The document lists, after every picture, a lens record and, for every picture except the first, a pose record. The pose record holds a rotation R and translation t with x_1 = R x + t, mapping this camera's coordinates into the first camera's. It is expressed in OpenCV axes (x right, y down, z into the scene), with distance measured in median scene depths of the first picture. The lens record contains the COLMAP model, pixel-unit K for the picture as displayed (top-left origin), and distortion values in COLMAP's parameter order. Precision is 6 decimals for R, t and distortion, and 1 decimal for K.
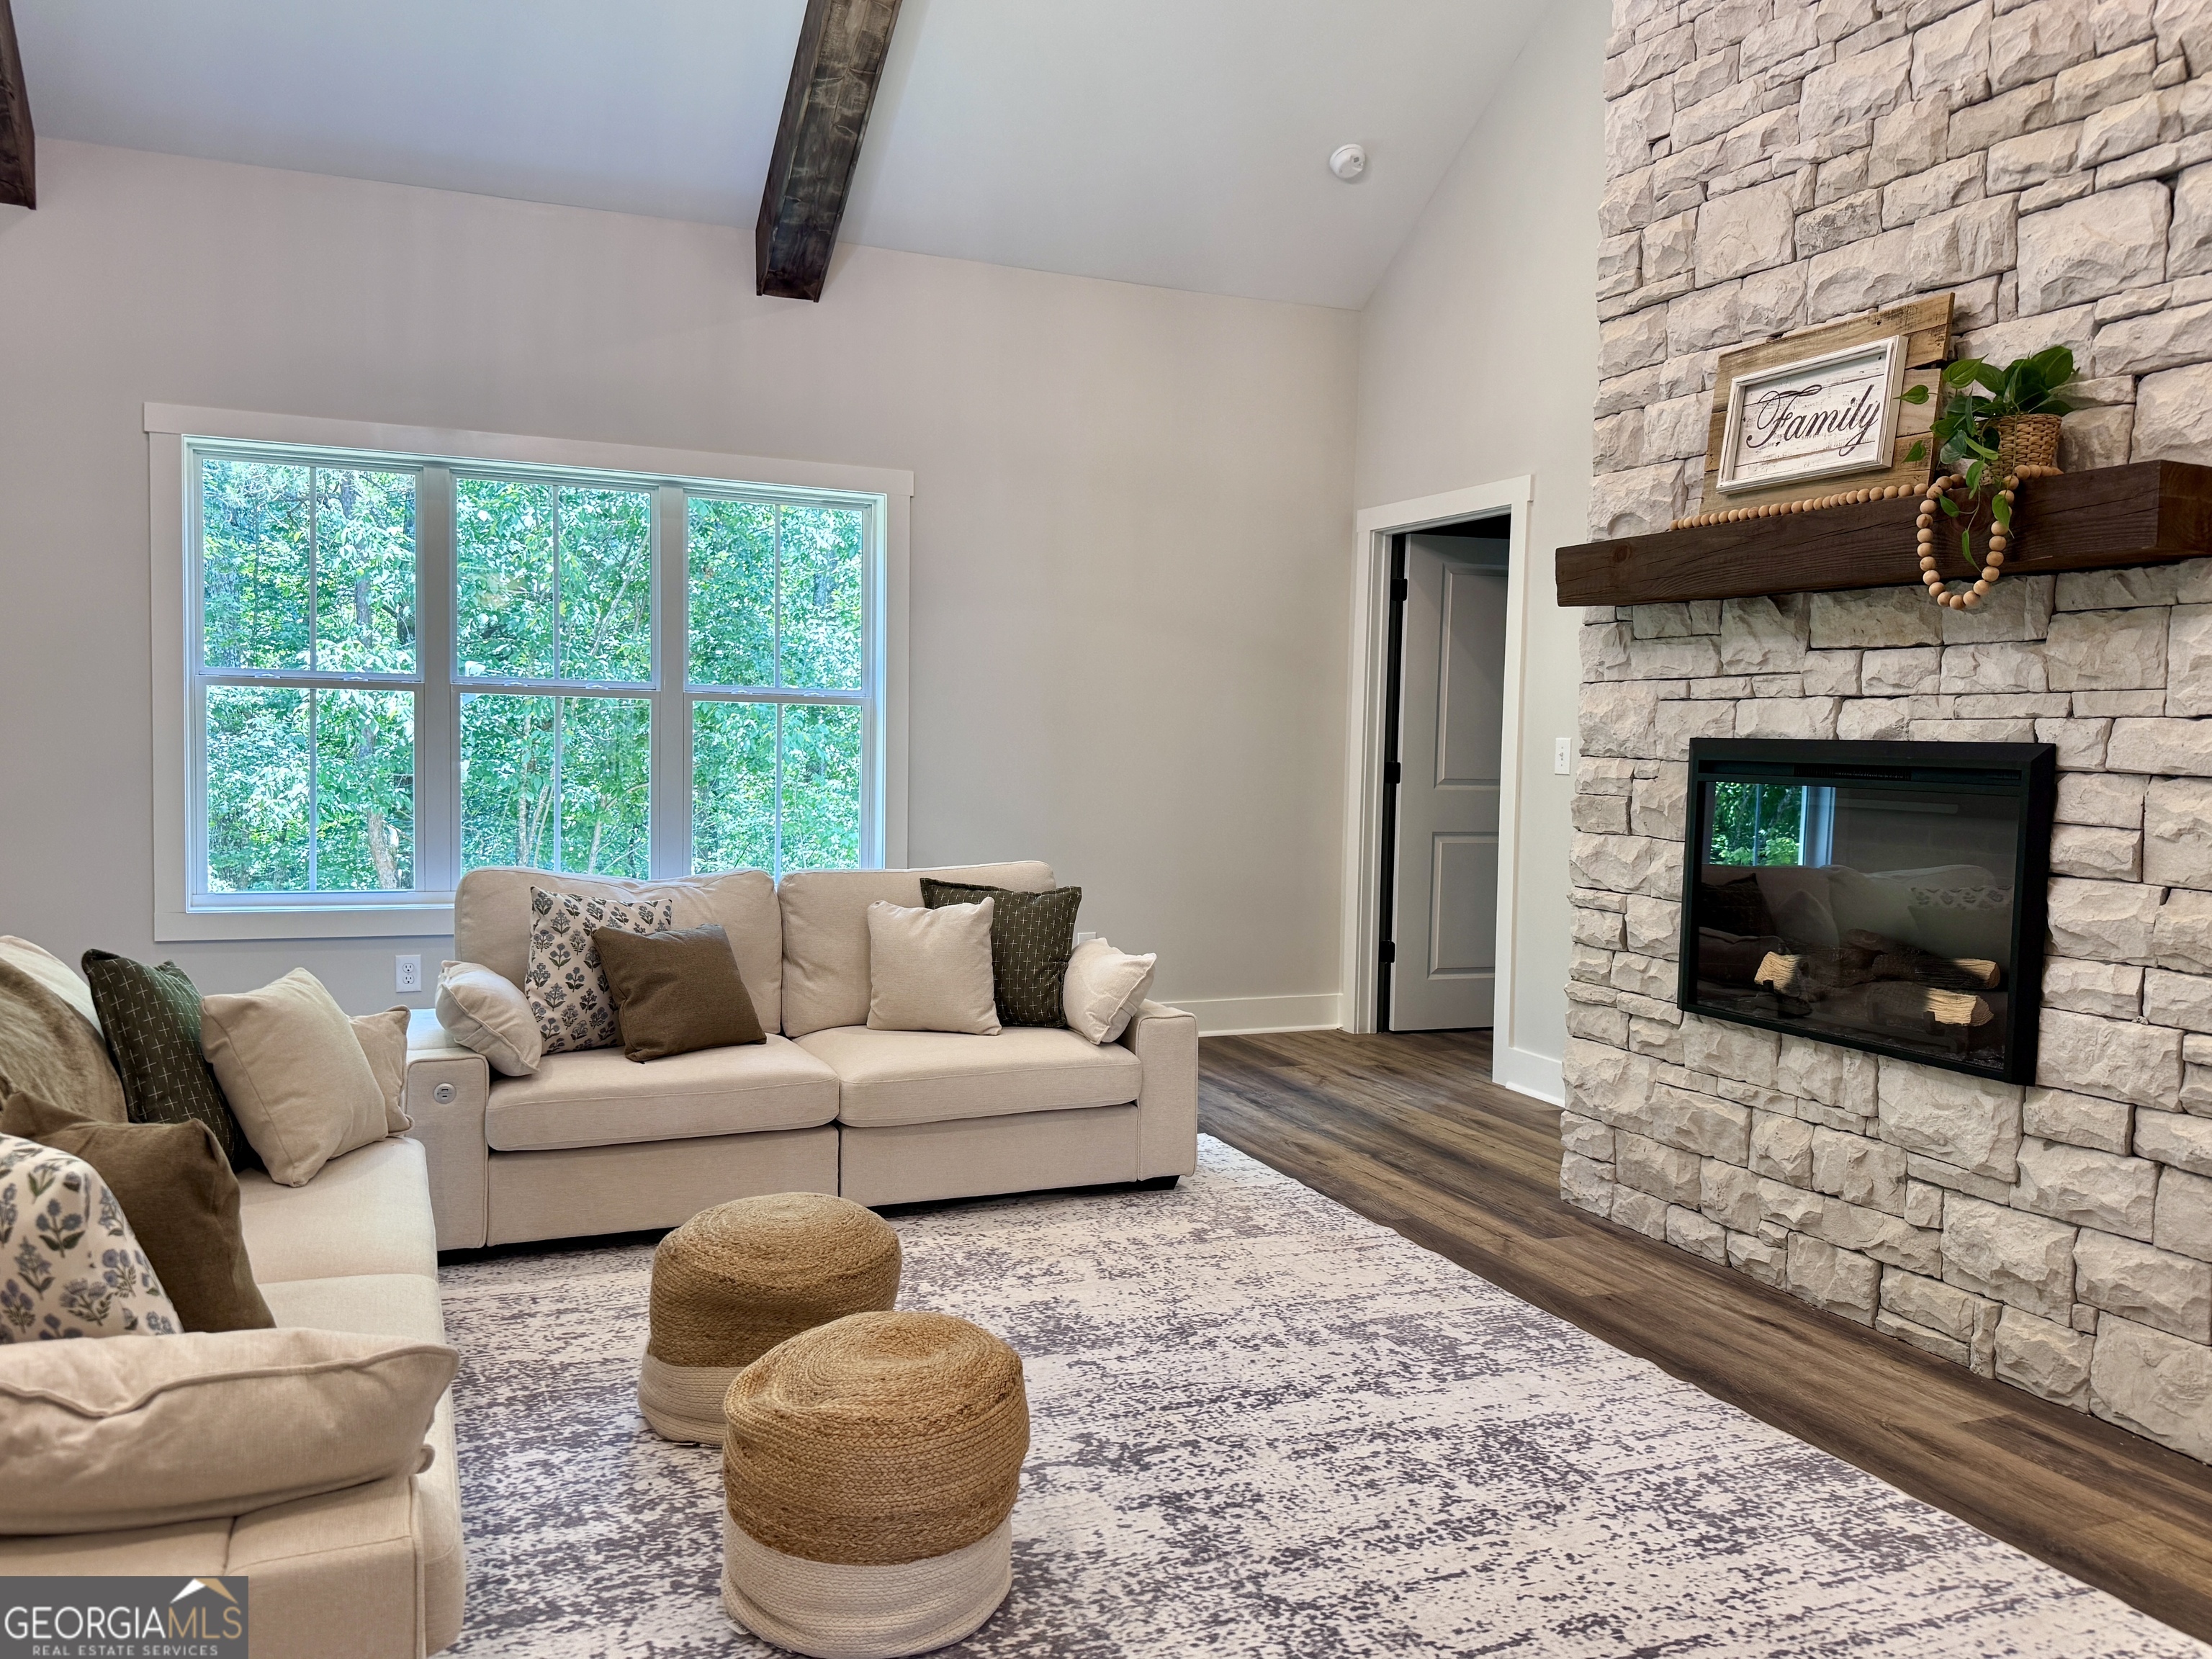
lens RADIAL K [[1729.2, 0, 1106.0], [0, 1729.2, 829.5], [0, 0, 1]] dist [-0.004222, -0.005974]
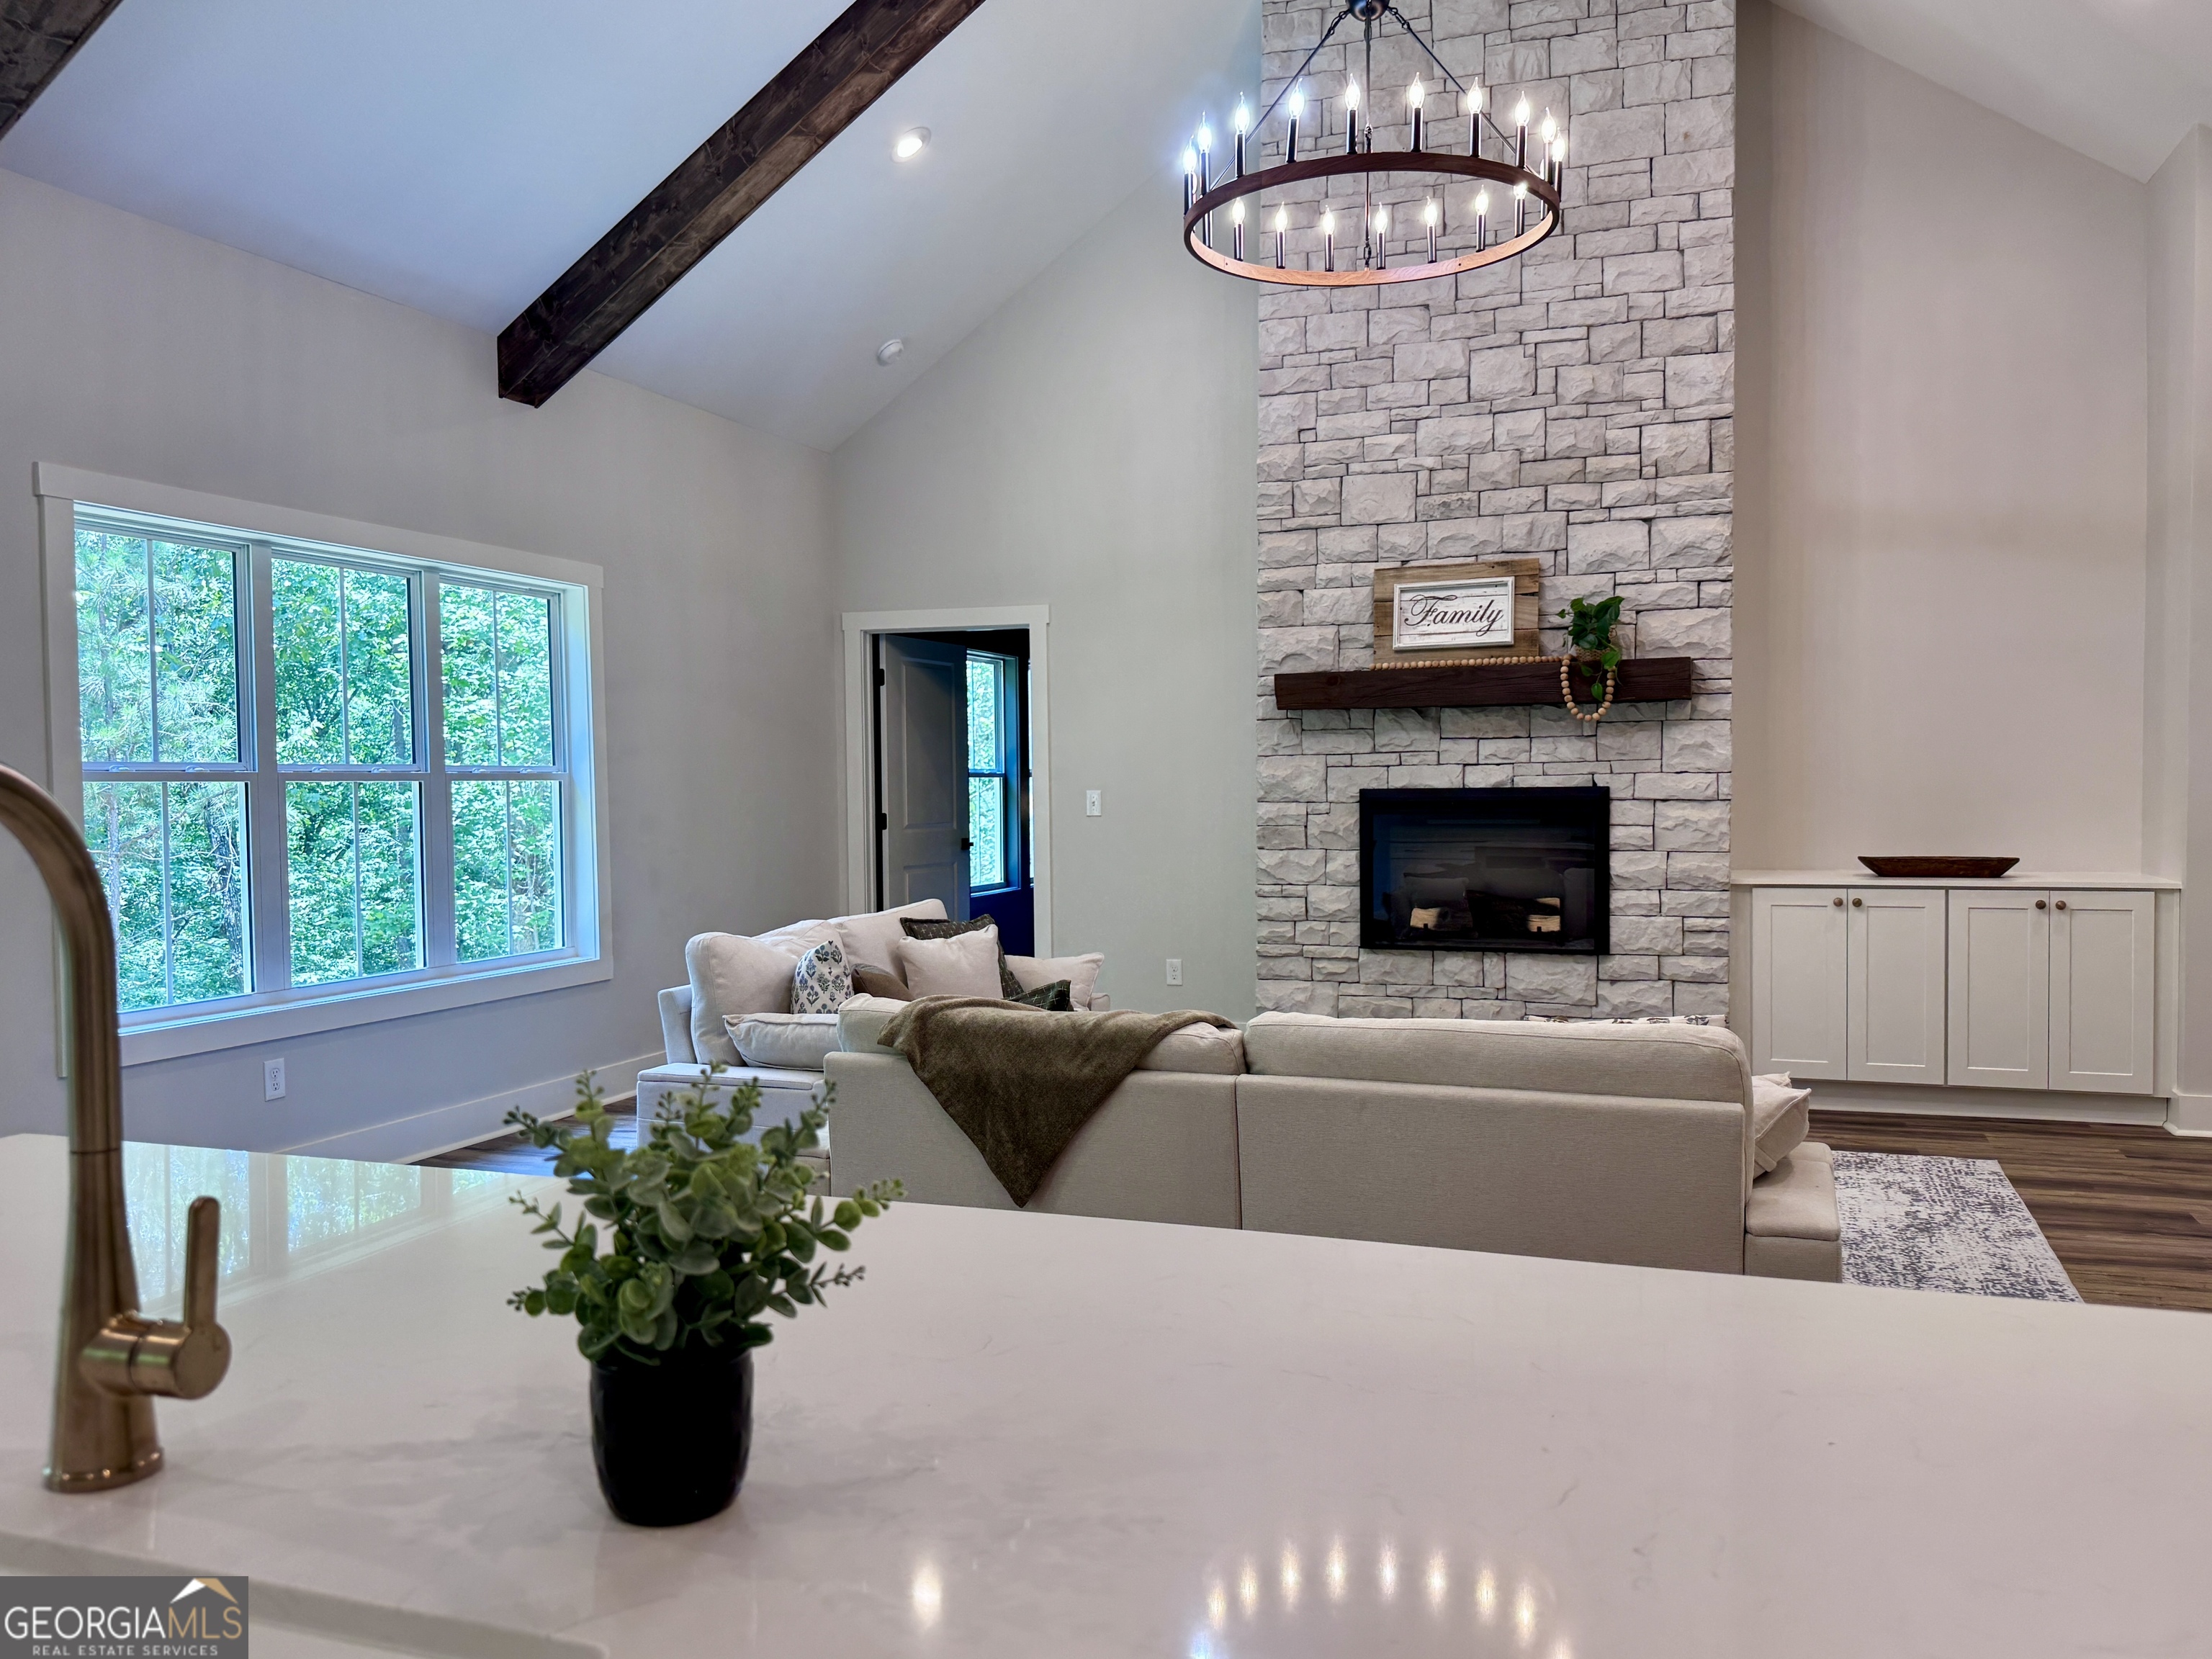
lens RADIAL K [[1723.5, 0, 1106.0], [0, 1723.5, 829.5], [0, 0, 1]] dist [0.096272, -0.000259]
pose [[0.695584, -0.048835, 0.716784, -1.191355], [0.066519, 0.997779, 0.003427, -0.040015], [-0.715359, 0.045296, 0.697287, -0.010286]]
